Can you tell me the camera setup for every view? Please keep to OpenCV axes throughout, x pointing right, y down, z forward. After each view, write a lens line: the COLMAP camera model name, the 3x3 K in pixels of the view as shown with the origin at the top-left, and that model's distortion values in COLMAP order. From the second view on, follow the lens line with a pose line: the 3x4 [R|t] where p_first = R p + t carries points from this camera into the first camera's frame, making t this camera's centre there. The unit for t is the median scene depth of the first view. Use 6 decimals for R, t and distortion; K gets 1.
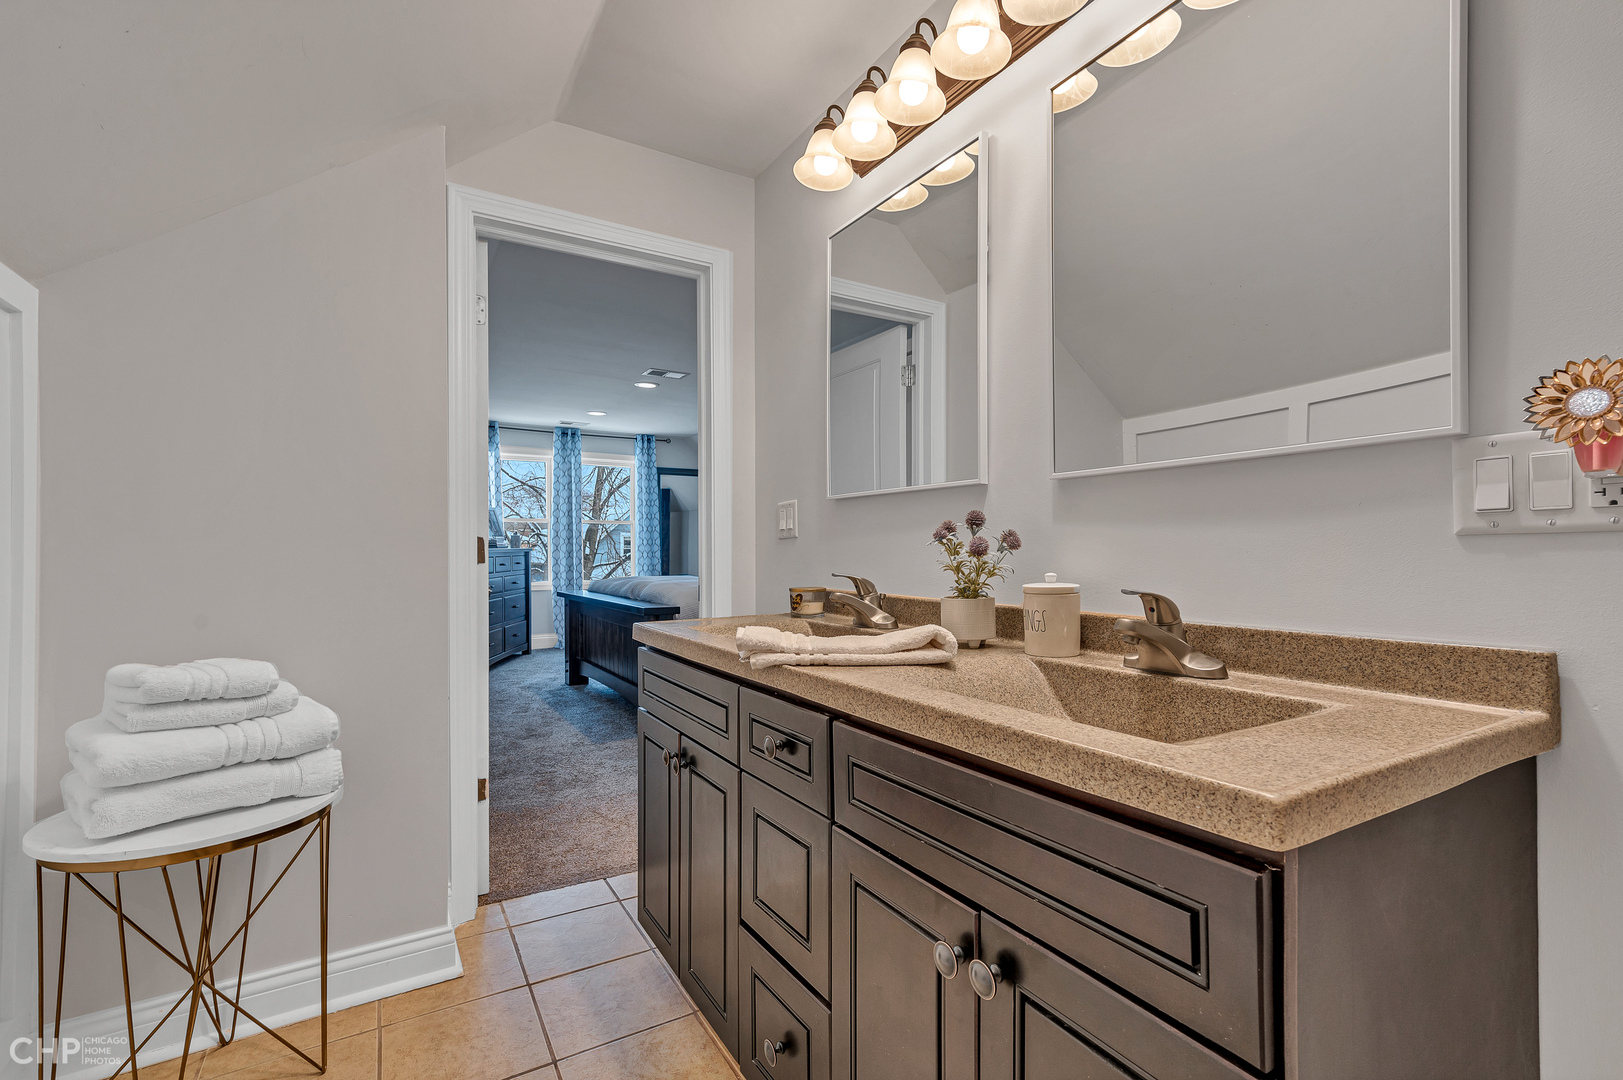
lens RADIAL K [[771.7, 0, 877.5], [0, 771.7, 548.8], [0, 0, 1]] dist [0.023854, 0.003335]
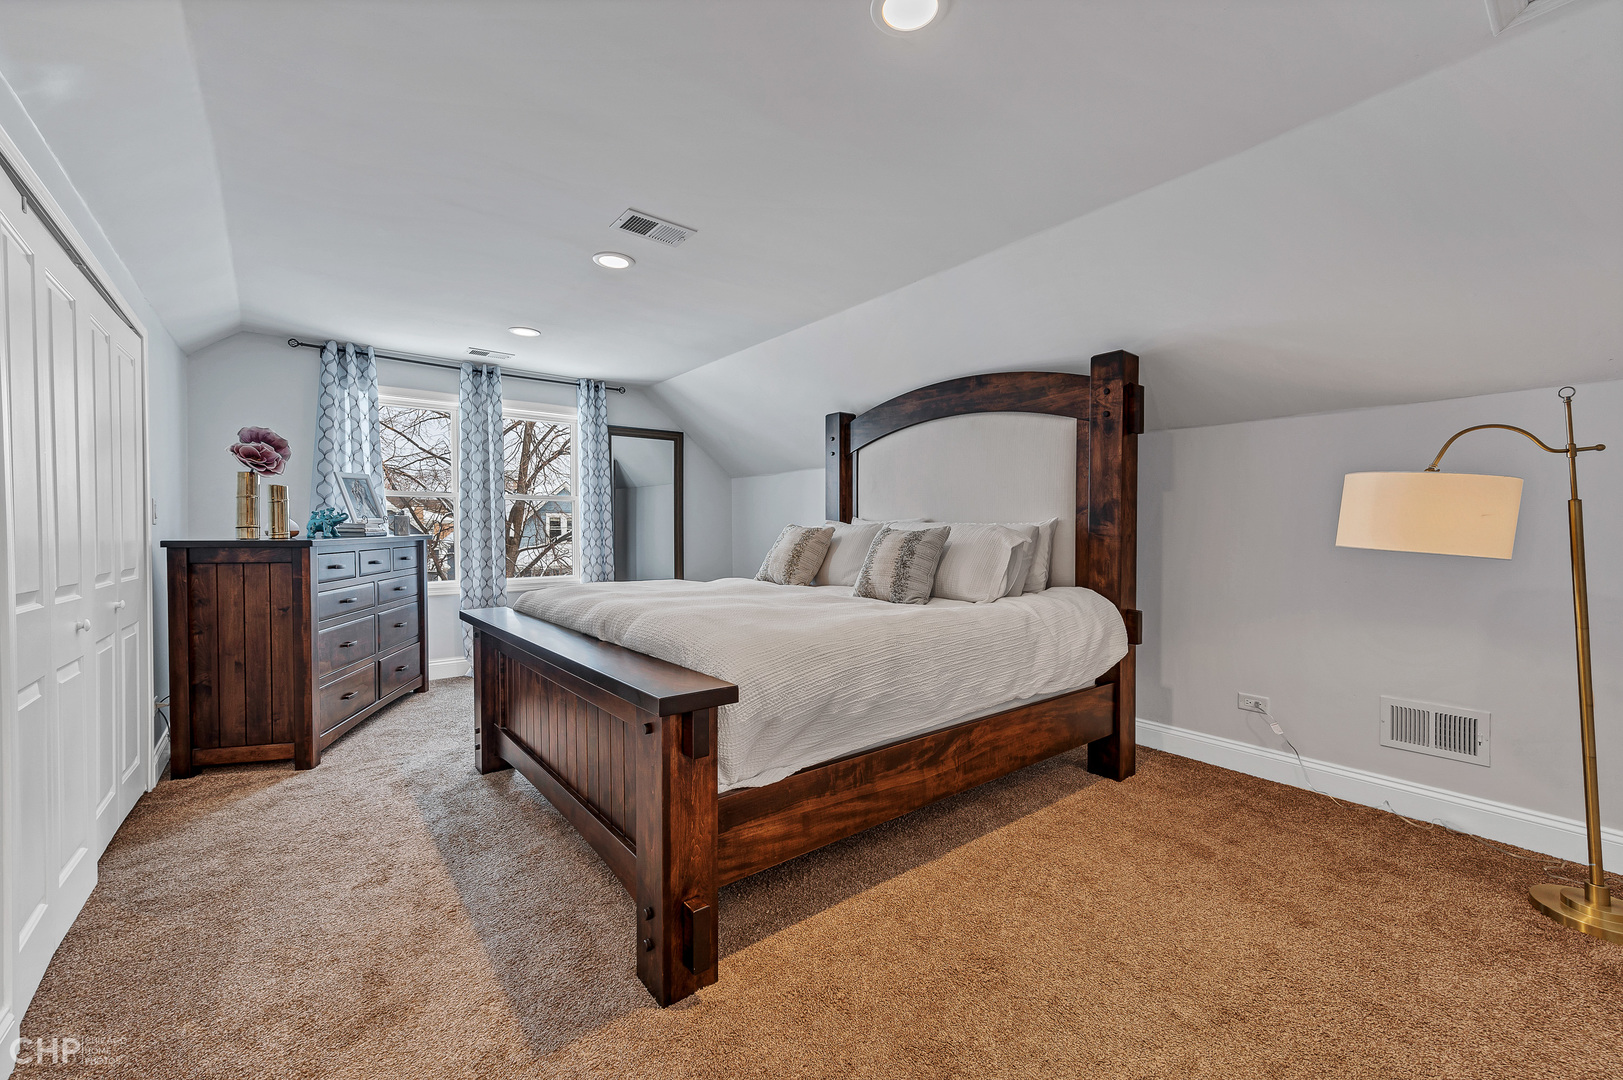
lens RADIAL K [[655.7, 0, 812.7], [0, 655.7, 541.0], [0, 0, 1]] dist [0.018766, -0.000079]
pose [[0.997492, -0.000404, 0.070775, -0.436868], [-0.001041, 0.999792, 0.020370, -0.022249], [-0.070769, -0.020392, 0.997284, 1.161037]]
